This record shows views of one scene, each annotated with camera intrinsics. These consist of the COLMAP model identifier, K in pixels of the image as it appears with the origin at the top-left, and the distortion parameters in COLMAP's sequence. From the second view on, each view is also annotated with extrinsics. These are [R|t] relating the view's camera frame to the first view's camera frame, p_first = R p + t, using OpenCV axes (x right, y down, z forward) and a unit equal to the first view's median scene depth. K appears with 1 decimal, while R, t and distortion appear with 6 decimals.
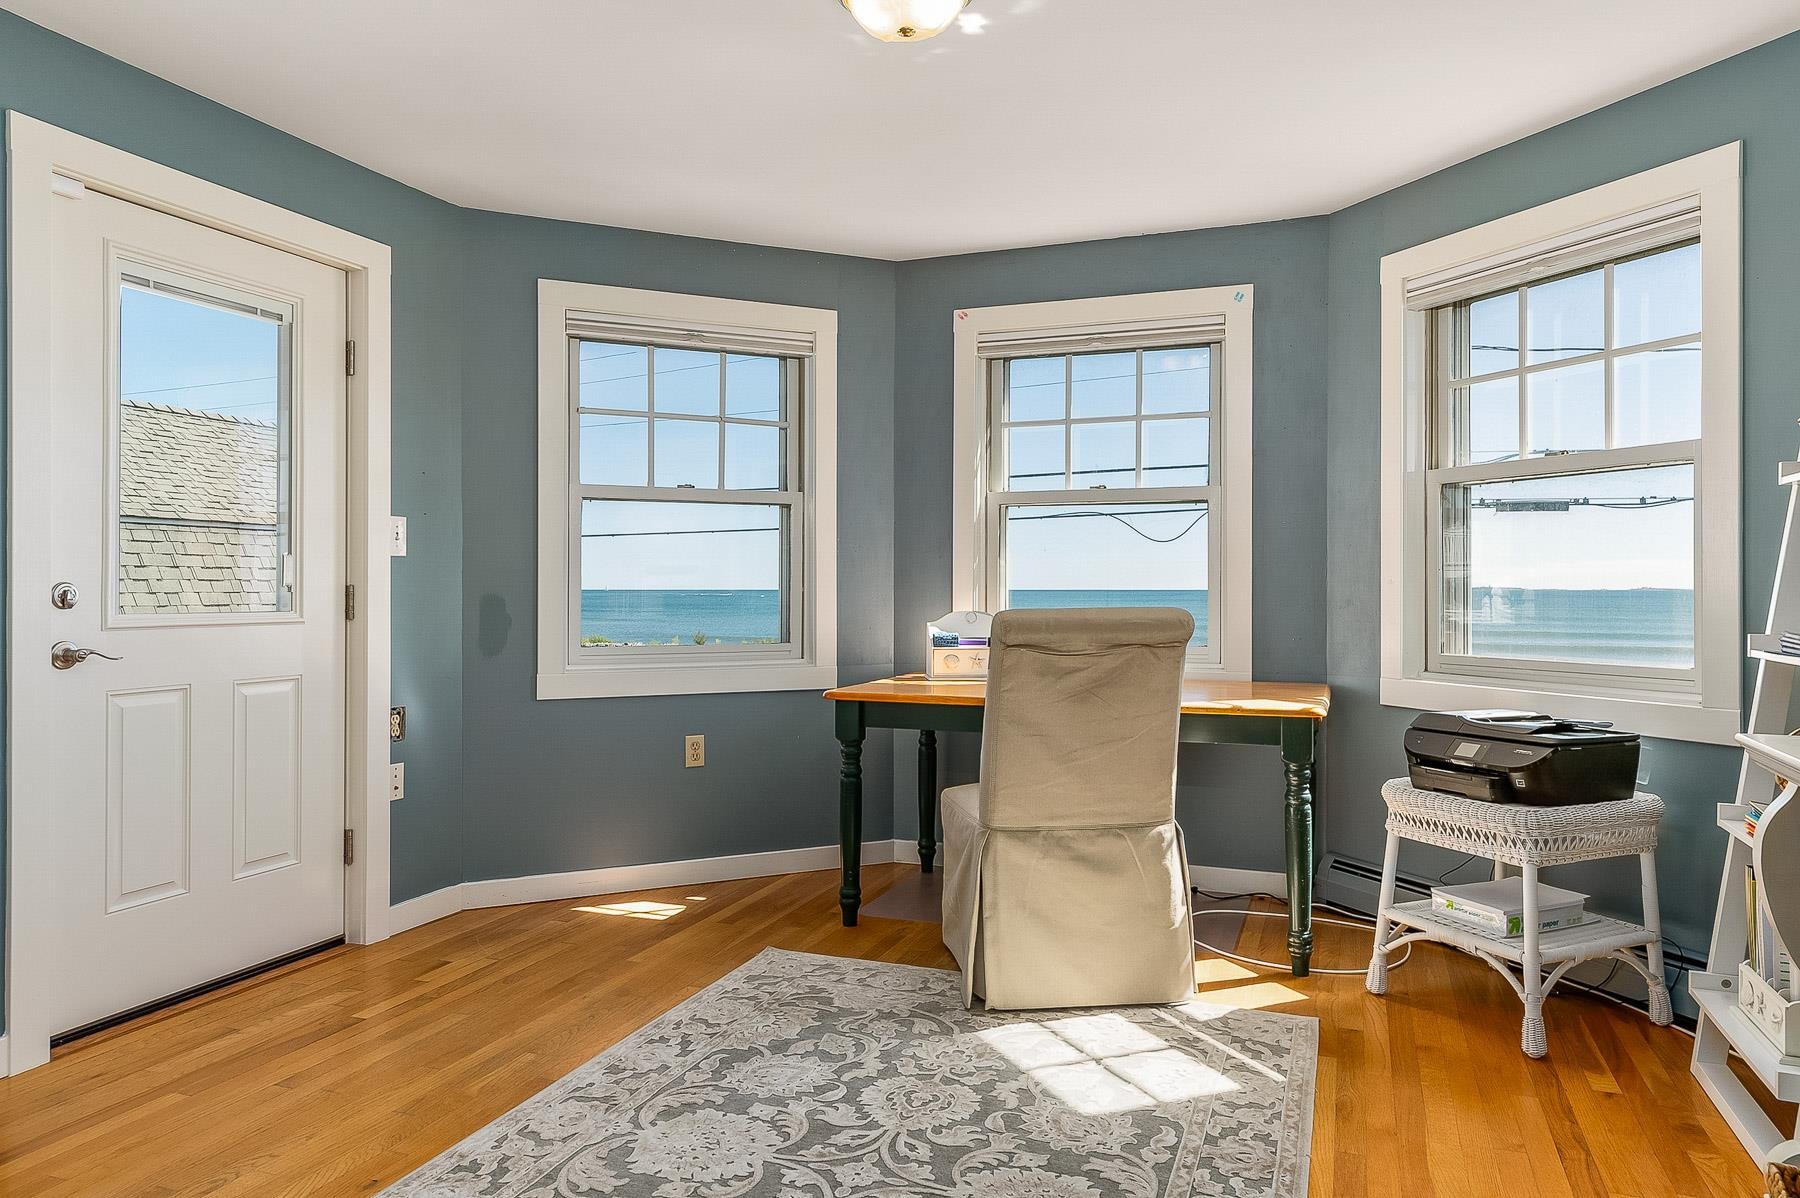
lens RADIAL K [[1198.2, 0, 889.4], [0, 1198.2, 587.0], [0, 0, 1]] dist [0.011094, -0.003003]
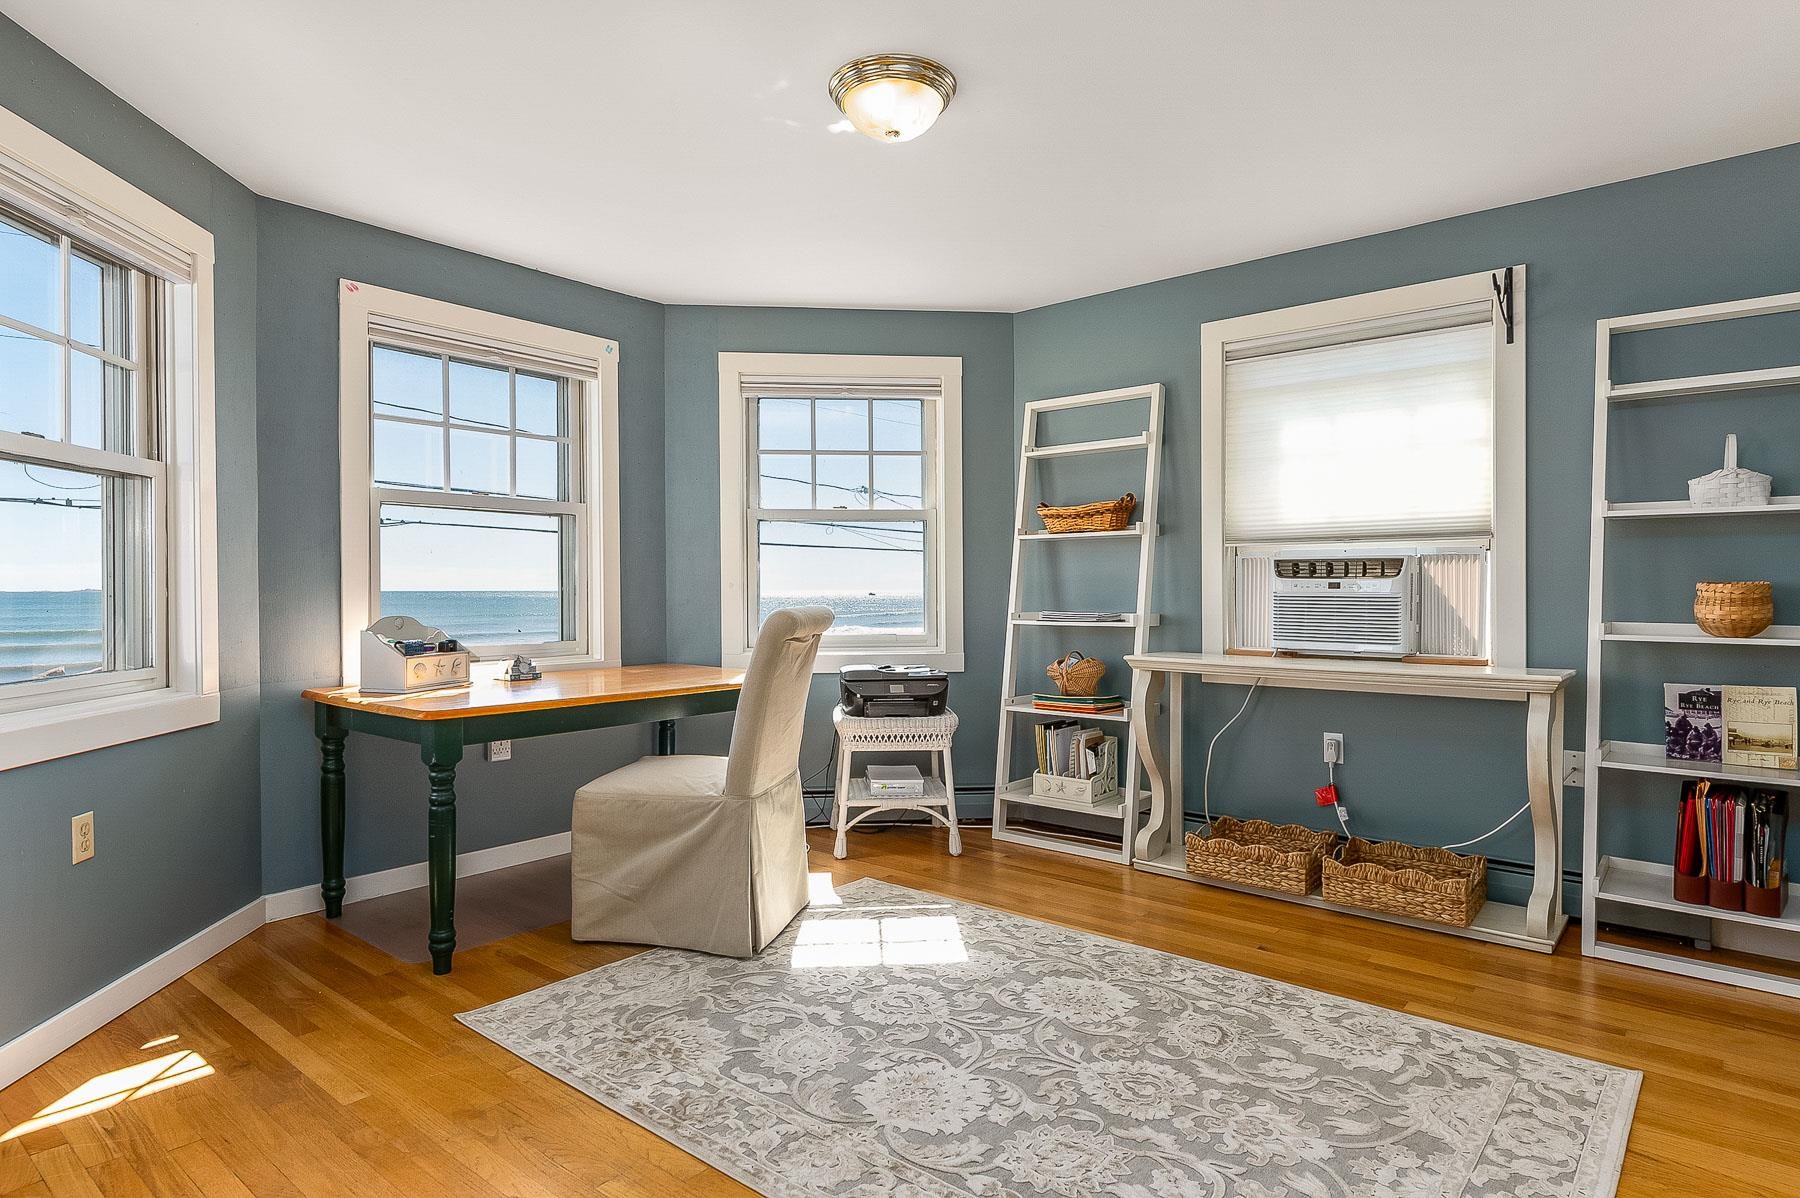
lens RADIAL K [[1007.3, 0, 881.8], [0, 1007.3, 601.2], [0, 0, 1]] dist [0.013283, -0.000671]
pose [[0.306677, -0.011921, 0.951739, -0.800067], [0.000327, 0.999923, 0.012419, -0.001633], [-0.951814, -0.003497, 0.306657, 0.577071]]
